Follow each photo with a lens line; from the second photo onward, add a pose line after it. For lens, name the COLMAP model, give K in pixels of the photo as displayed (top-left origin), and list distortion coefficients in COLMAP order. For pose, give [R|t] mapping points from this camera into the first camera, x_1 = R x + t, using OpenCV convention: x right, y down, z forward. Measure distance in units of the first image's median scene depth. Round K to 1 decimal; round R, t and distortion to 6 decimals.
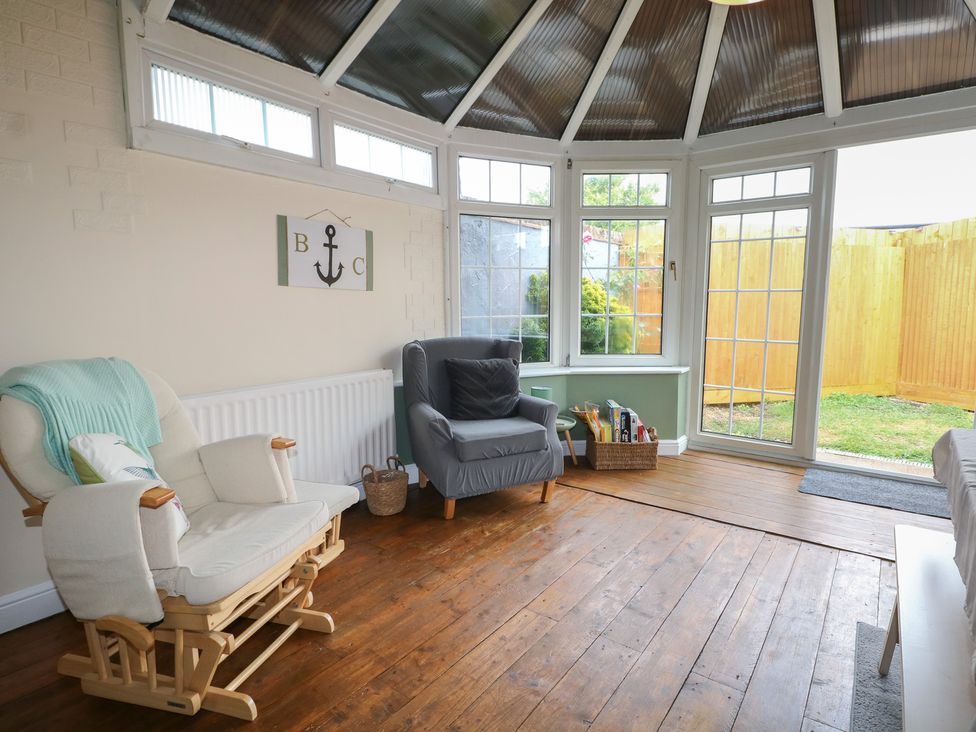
lens RADIAL K [[519.0, 0, 482.4], [0, 519.0, 362.0], [0, 0, 1]] dist [-0.015503, -0.006480]
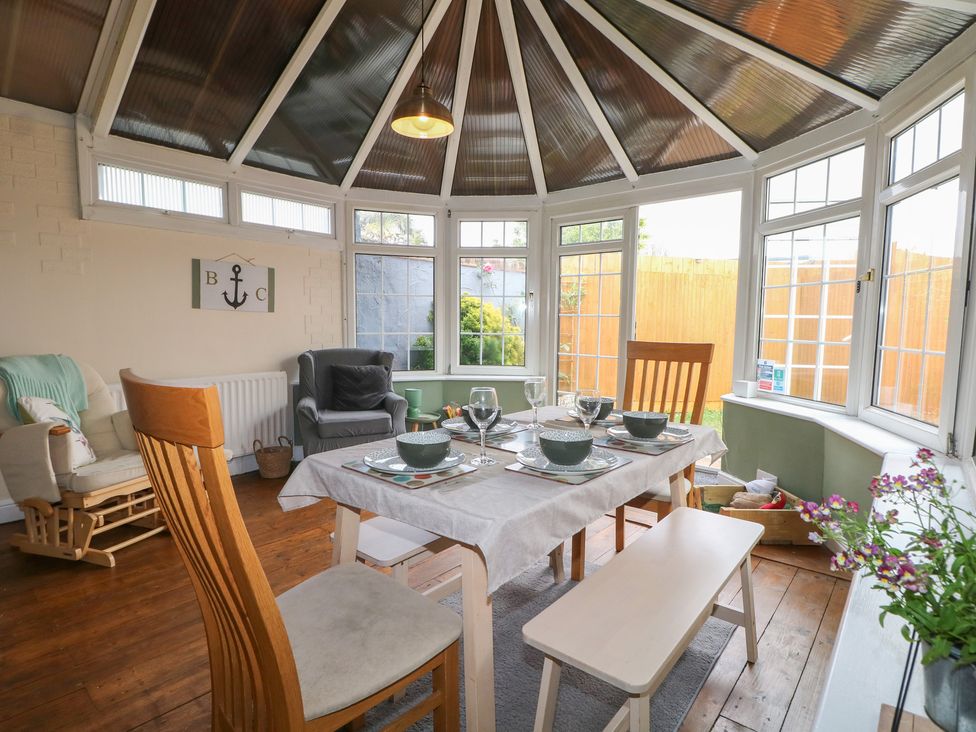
lens RADIAL K [[519.0, 0, 485.7], [0, 519.0, 364.0], [0, 0, 1]] dist [-0.015503, -0.006480]
pose [[0.998668, 0.018966, -0.047975, 0.373080], [-0.020478, 0.999302, -0.031232, 0.024689], [0.047349, 0.032173, 0.998360, -0.284498]]
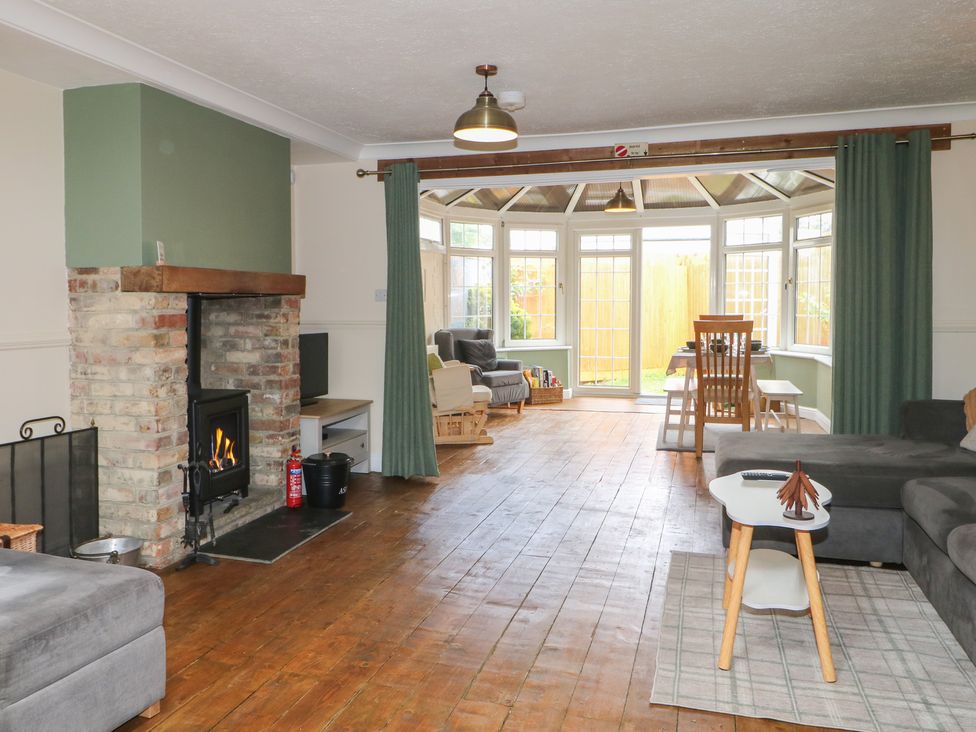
lens RADIAL K [[805.1, 0, 454.5], [0, 805.1, 336.0], [0, 0, 1]] dist [-0.013645, -0.006996]
pose [[0.933664, -0.014251, 0.357867, -1.031256], [0.041440, 0.996796, -0.068421, 0.163188], [-0.355745, 0.078712, 0.931262, -1.498997]]
